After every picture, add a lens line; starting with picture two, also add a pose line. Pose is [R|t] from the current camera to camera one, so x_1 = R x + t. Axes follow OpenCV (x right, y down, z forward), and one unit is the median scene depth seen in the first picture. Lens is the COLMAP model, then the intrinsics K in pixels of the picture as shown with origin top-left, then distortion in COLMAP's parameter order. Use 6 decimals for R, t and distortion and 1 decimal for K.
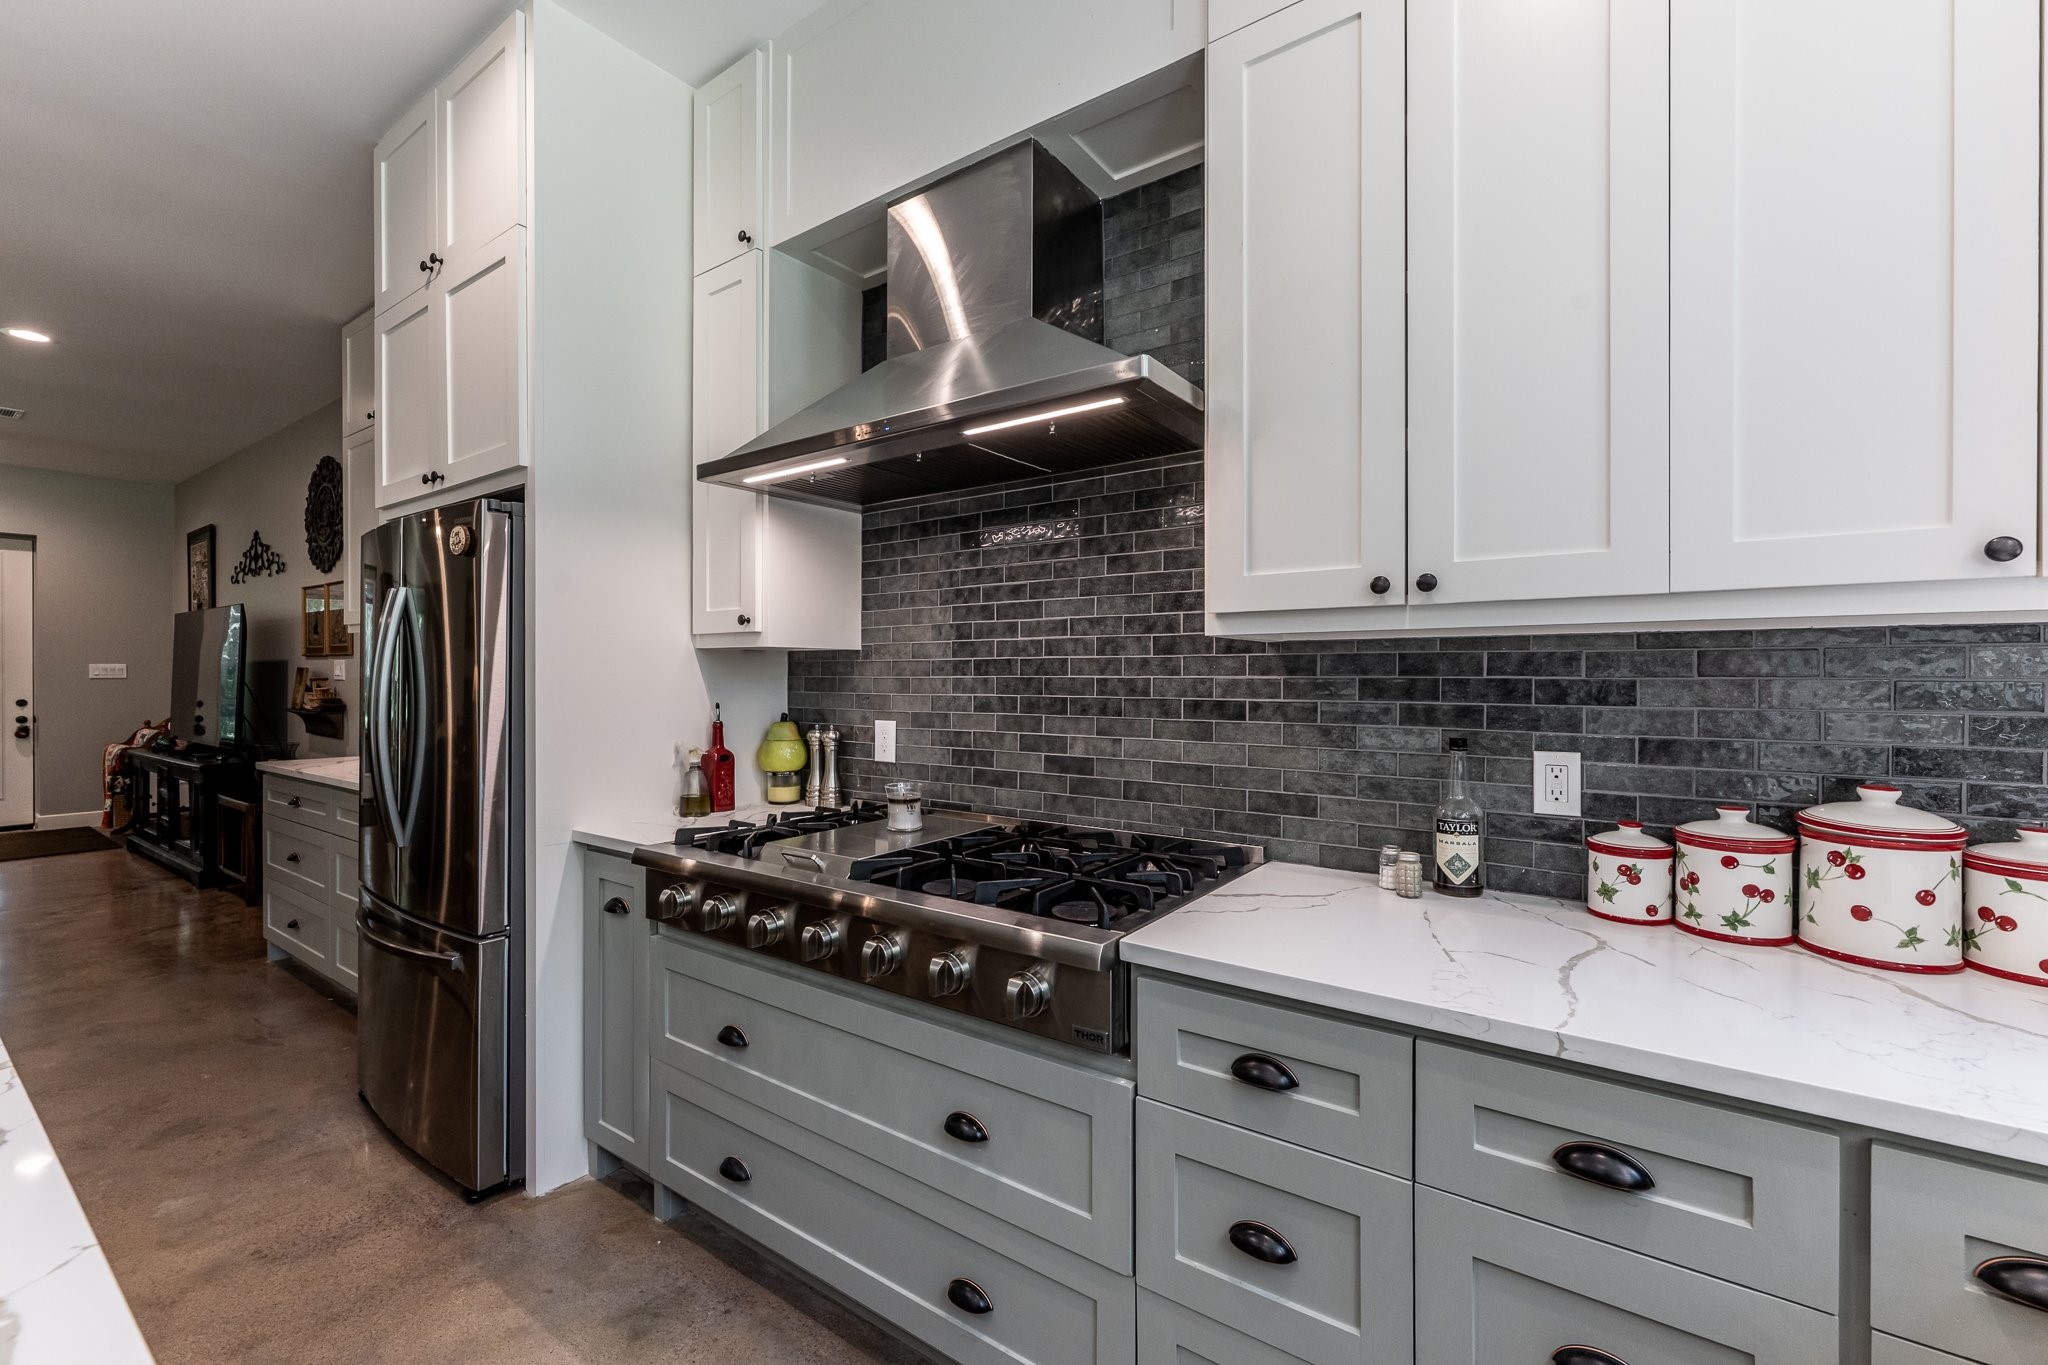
lens RADIAL K [[821.9, 0, 1015.5], [0, 821.9, 685.4], [0, 0, 1]] dist [-0.005298, 0.001213]
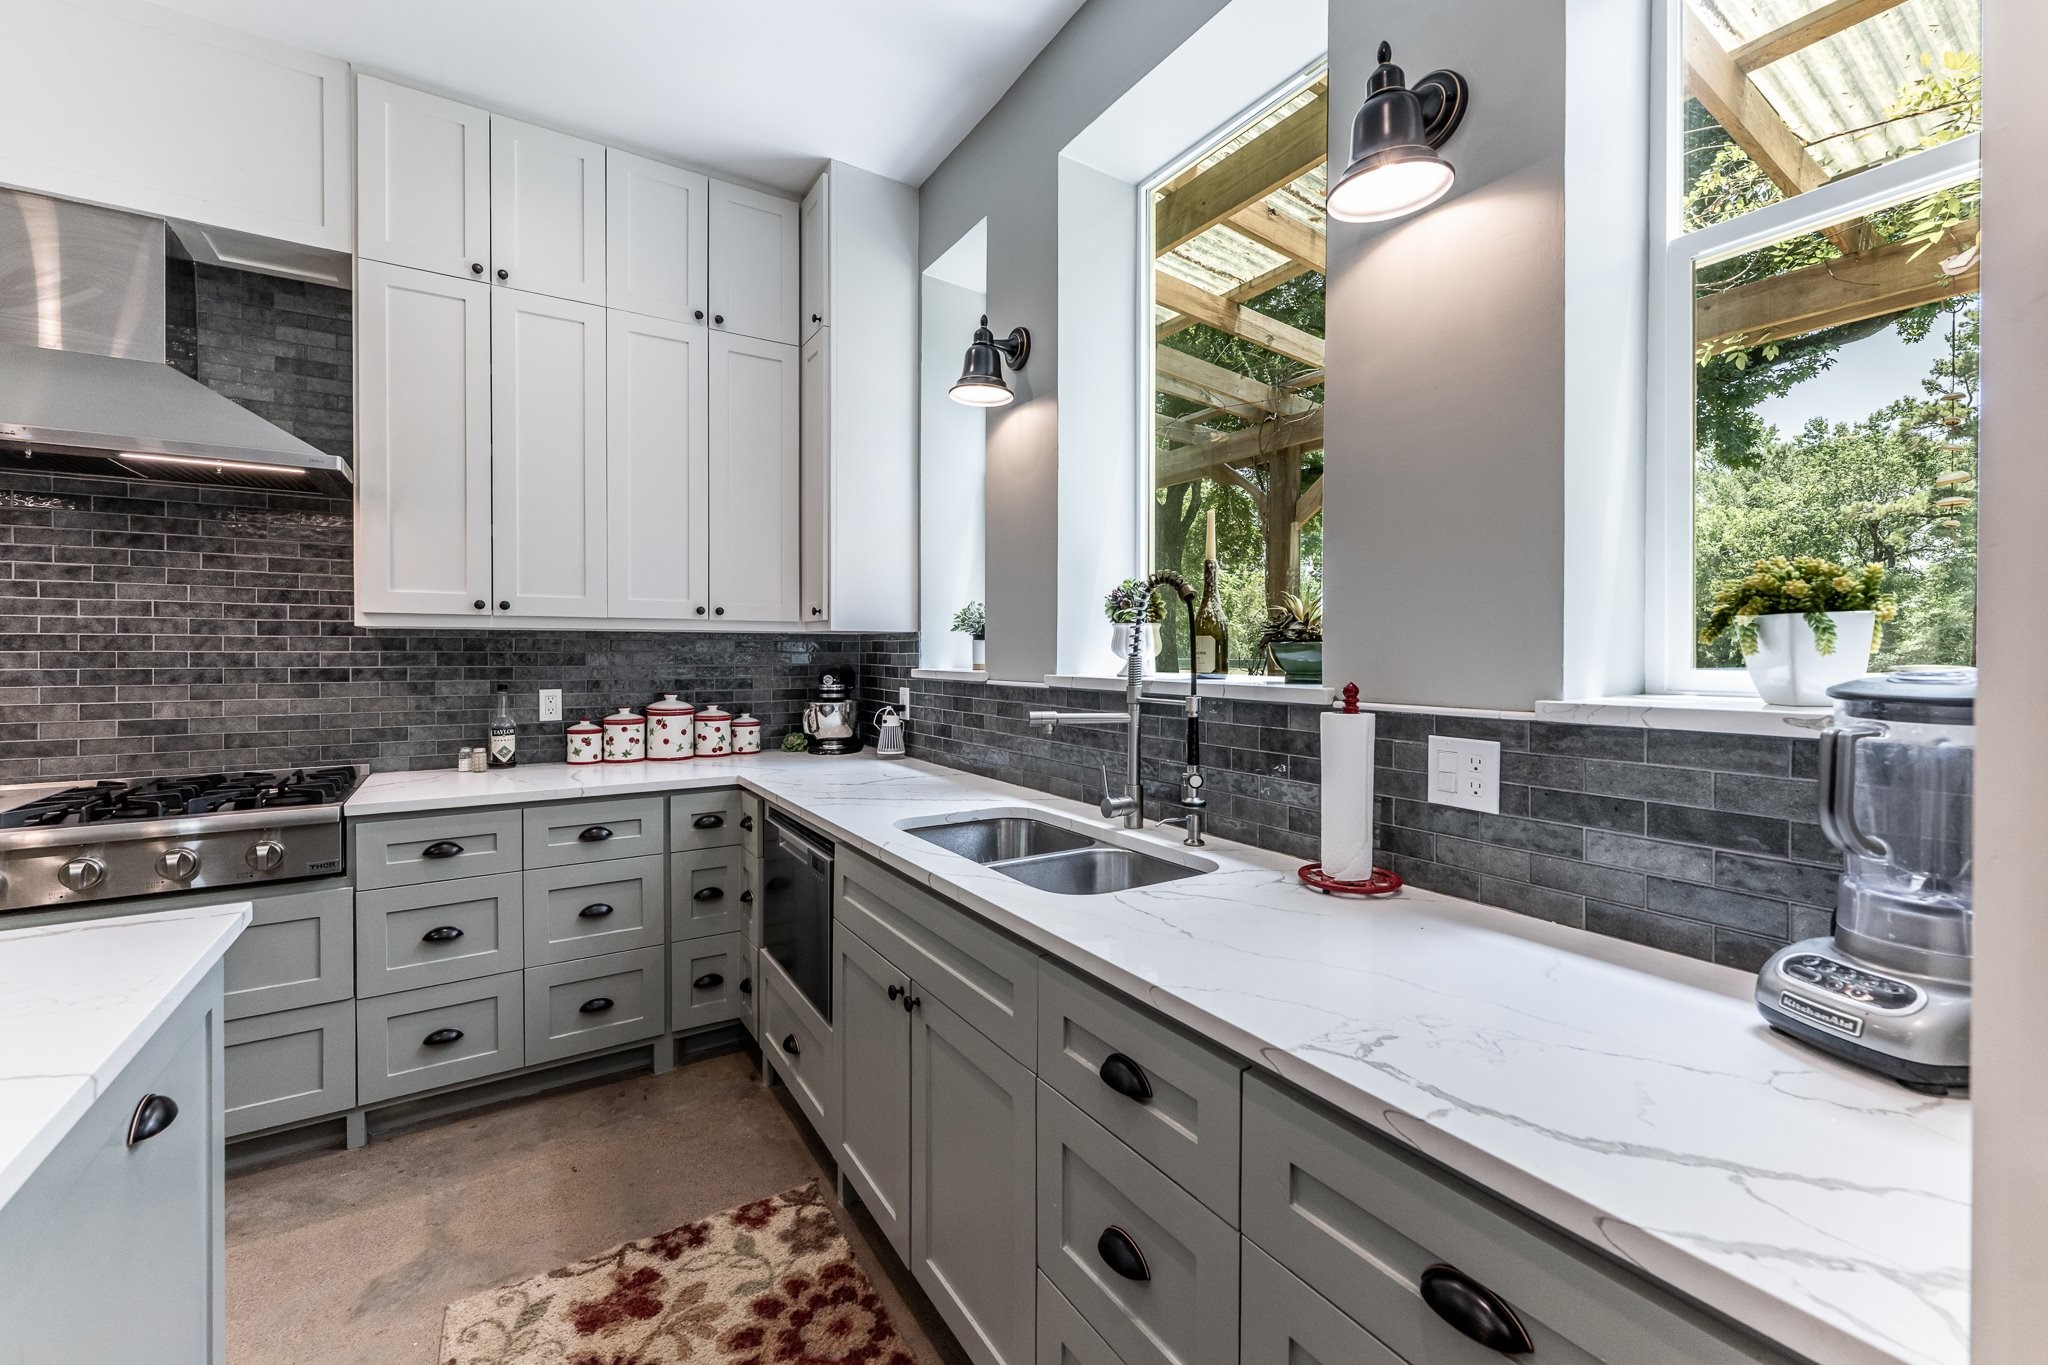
lens RADIAL K [[821.9, 0, 999.8], [0, 821.9, 656.2], [0, 0, 1]] dist [-0.005298, 0.001213]
pose [[0.367898, -0.003773, 0.929859, -0.756769], [0.011005, 0.999939, -0.000297, 0.012537], [-0.929801, 0.010343, 0.367917, -0.717232]]
